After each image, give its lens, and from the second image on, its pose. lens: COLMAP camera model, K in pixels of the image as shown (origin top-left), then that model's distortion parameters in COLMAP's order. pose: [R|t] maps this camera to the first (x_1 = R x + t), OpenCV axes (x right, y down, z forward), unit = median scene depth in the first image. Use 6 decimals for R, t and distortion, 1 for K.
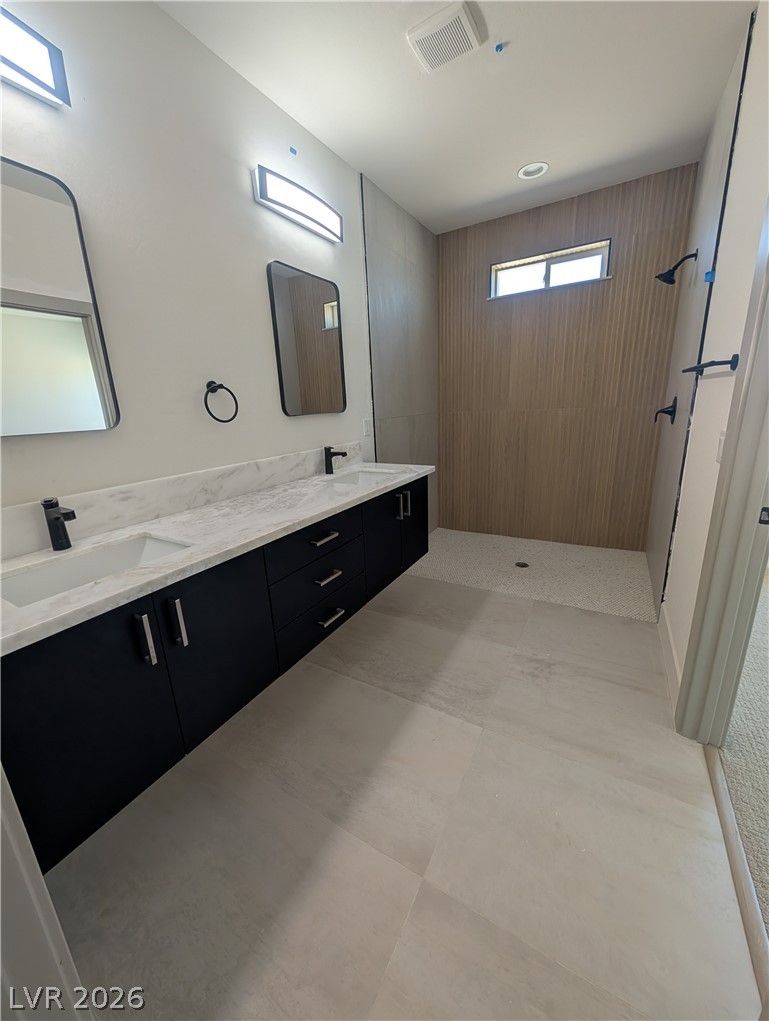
lens RADIAL K [[383.2, 0, 381.2], [0, 383.2, 502.9], [0, 0, 1]] dist [0.000943, -0.000401]
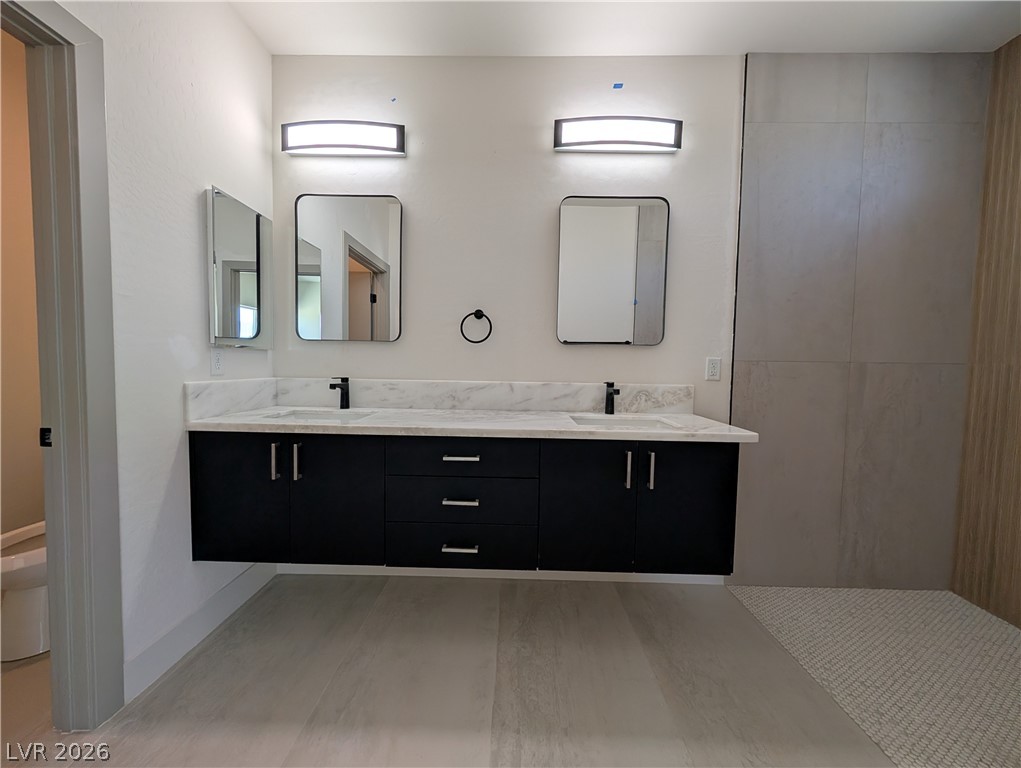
lens RADIAL K [[383.2, 0, 512.4], [0, 383.2, 382.8], [0, 0, 1]] dist [0.000943, -0.000401]
pose [[0.497748, 0.095380, -0.862061, 0.589762], [-0.255533, 0.965945, -0.040669, -0.066180], [0.828825, 0.240528, 0.505169, 0.475056]]
